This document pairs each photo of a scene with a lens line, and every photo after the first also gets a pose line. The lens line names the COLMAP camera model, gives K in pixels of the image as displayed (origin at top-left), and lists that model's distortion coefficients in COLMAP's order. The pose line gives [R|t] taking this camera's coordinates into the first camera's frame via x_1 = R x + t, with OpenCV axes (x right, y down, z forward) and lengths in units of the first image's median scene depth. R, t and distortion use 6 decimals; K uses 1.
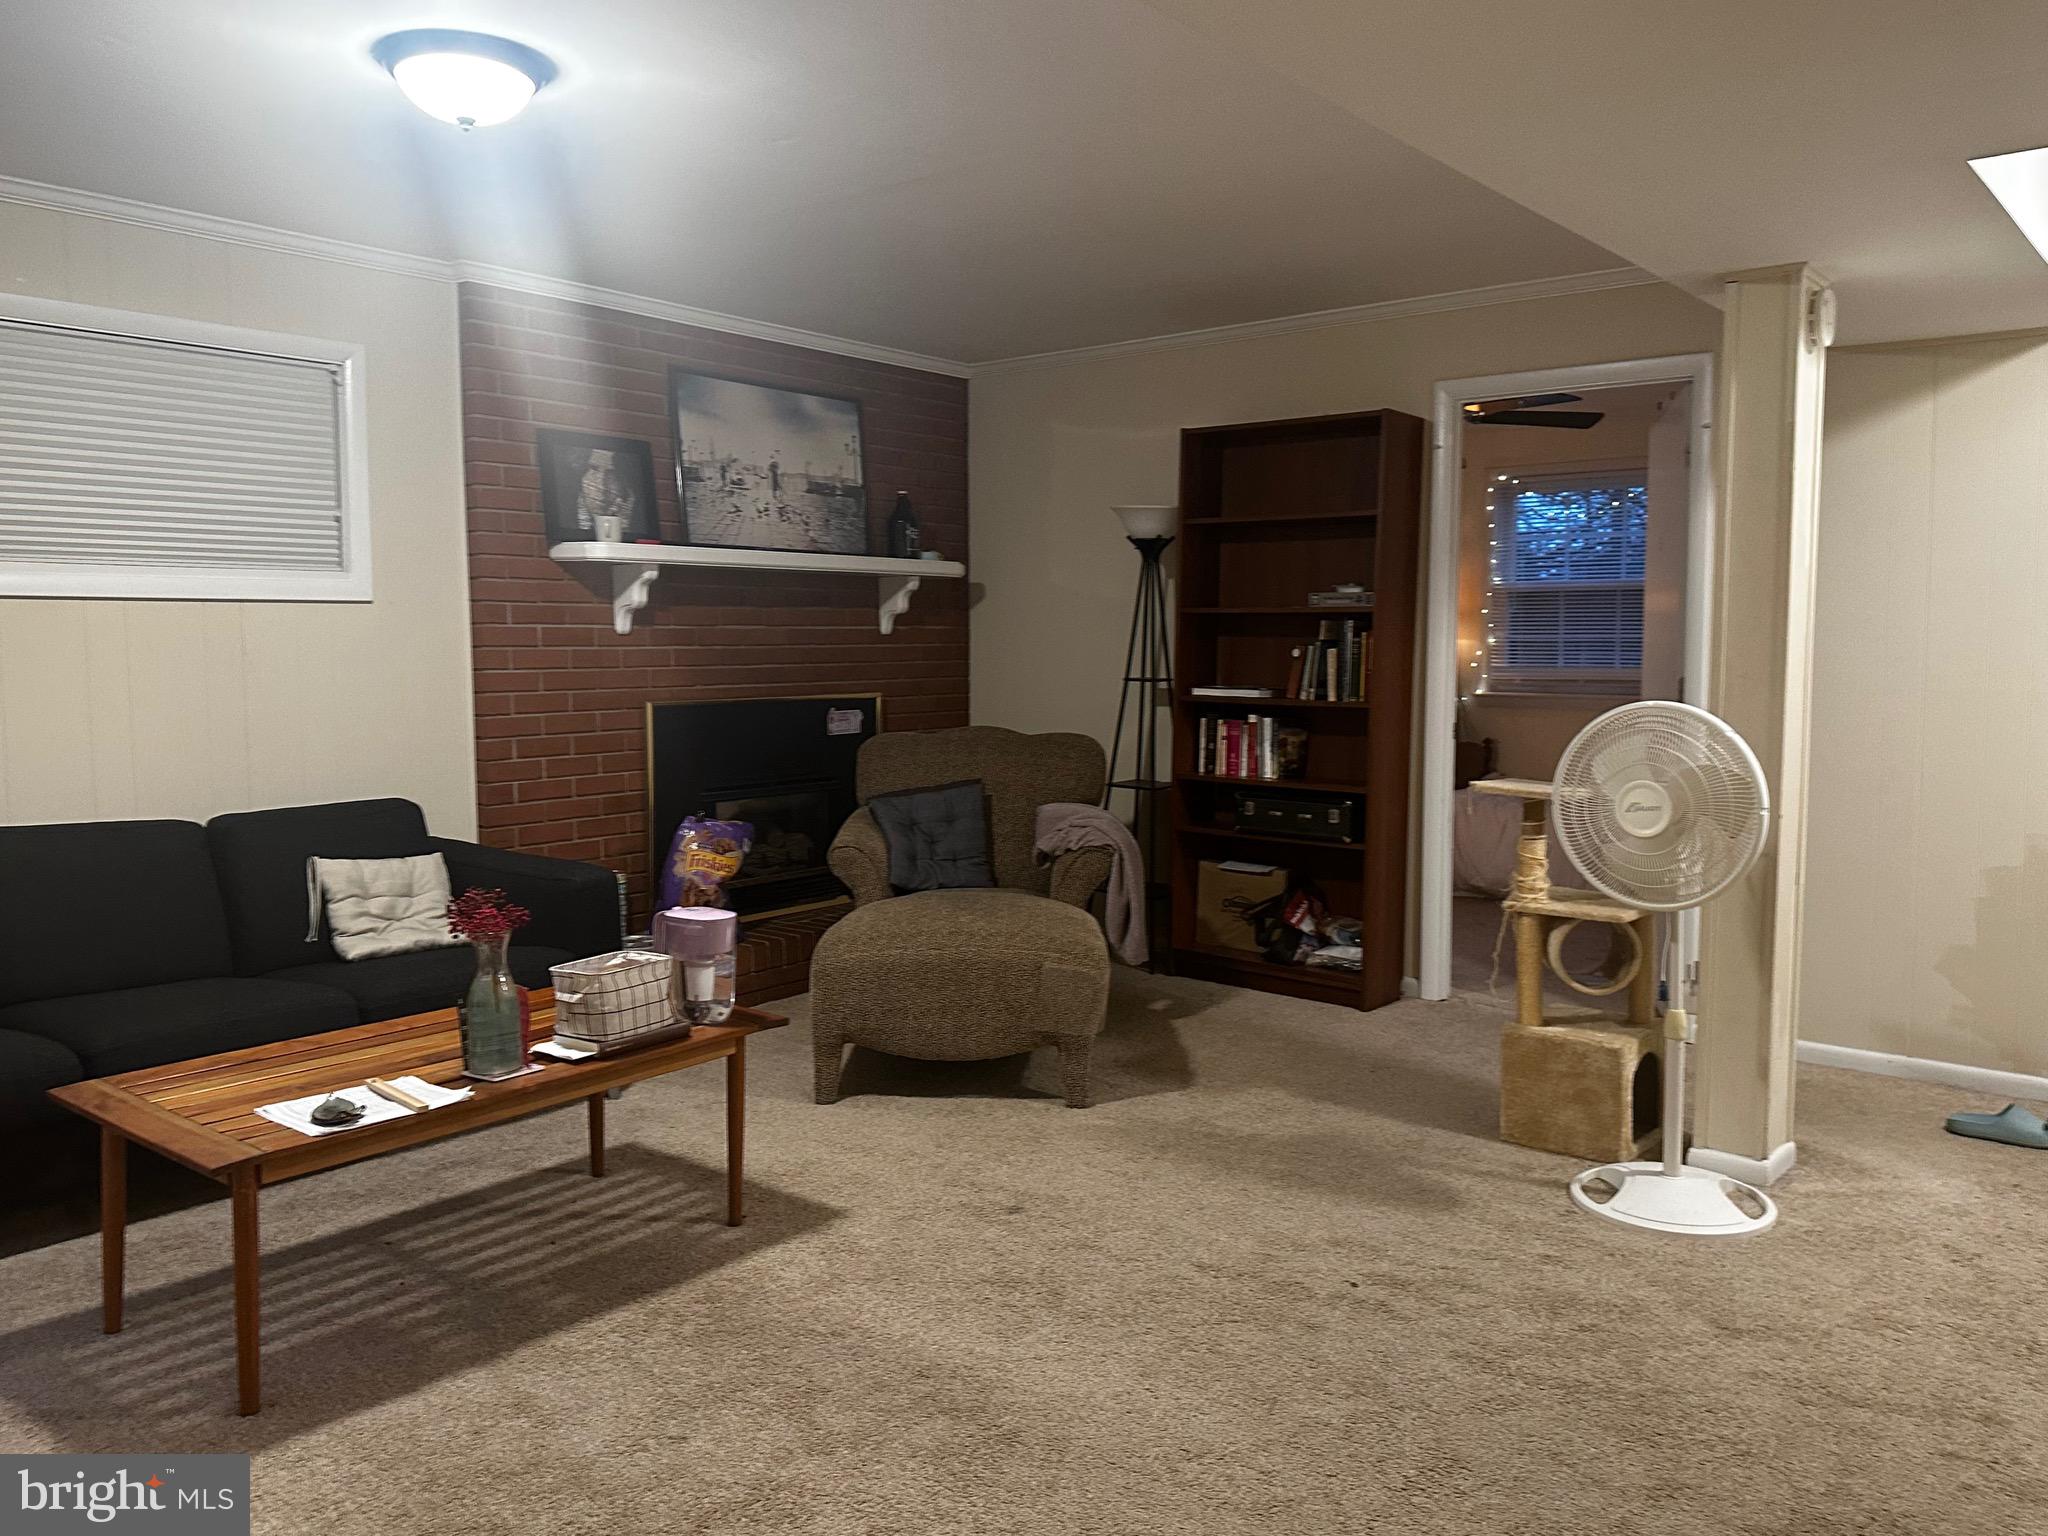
lens RADIAL K [[1552.8, 0, 1029.0], [0, 1552.8, 769.2], [0, 0, 1]] dist [0.025875, -0.003709]
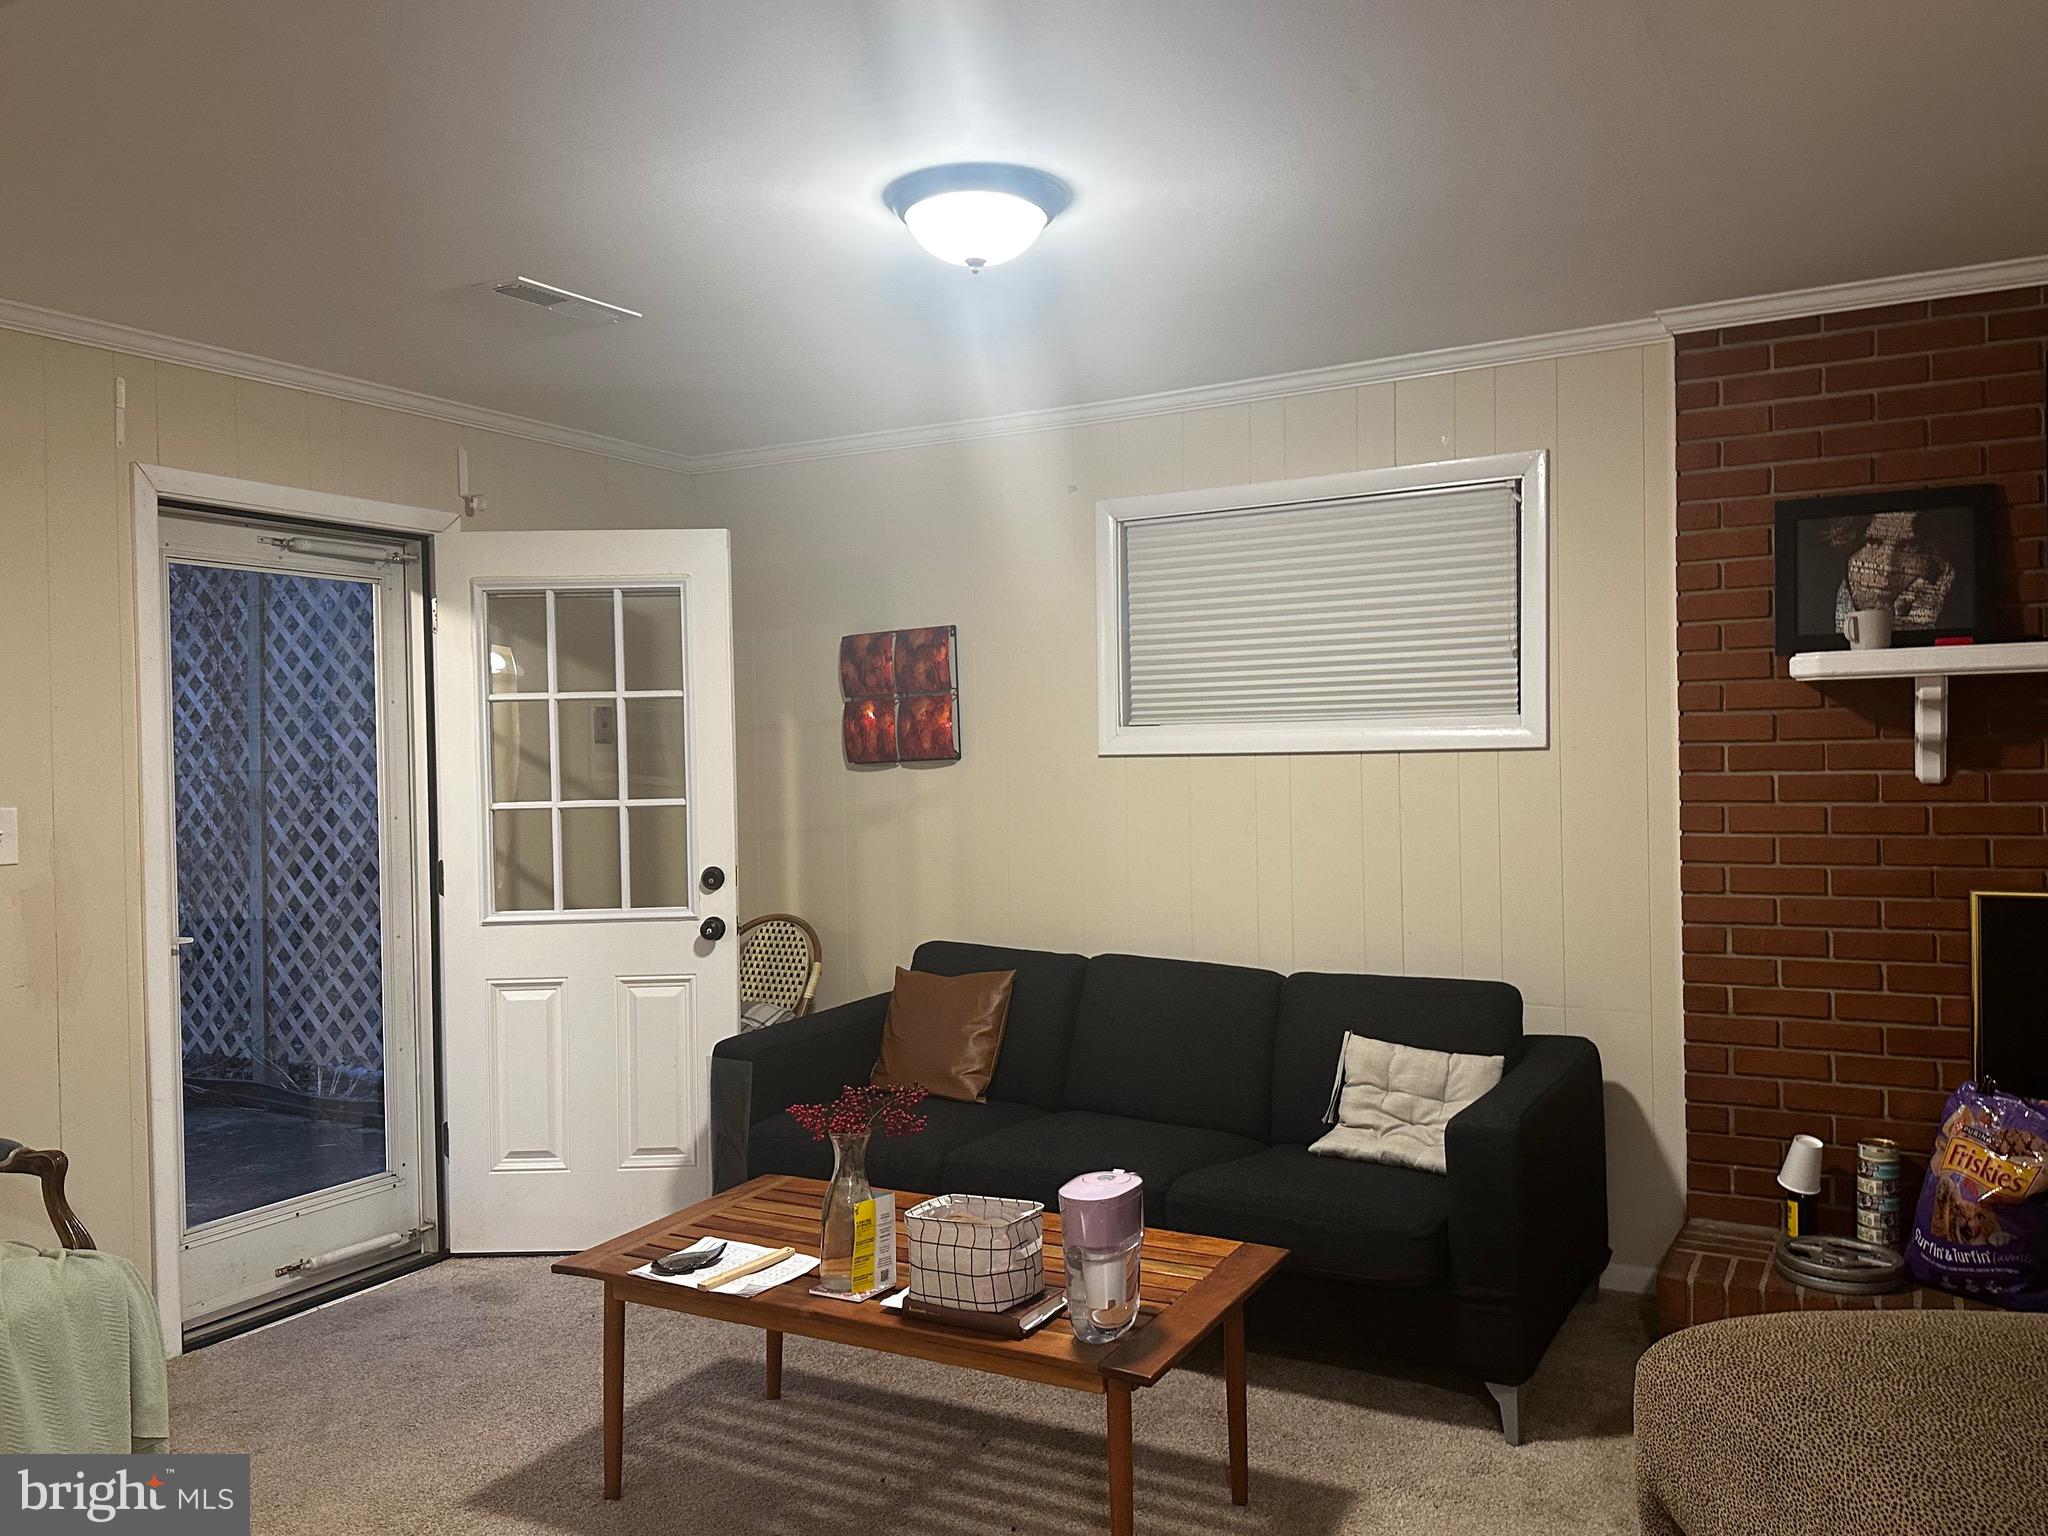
lens RADIAL K [[1552.8, 0, 1029.5], [0, 1552.8, 766.9], [0, 0, 1]] dist [0.025875, -0.003709]
pose [[0.192530, -0.012276, -0.981214, 0.380874], [-0.078075, 0.996560, -0.027788, -0.055743], [0.978180, 0.081959, 0.190909, 0.610250]]
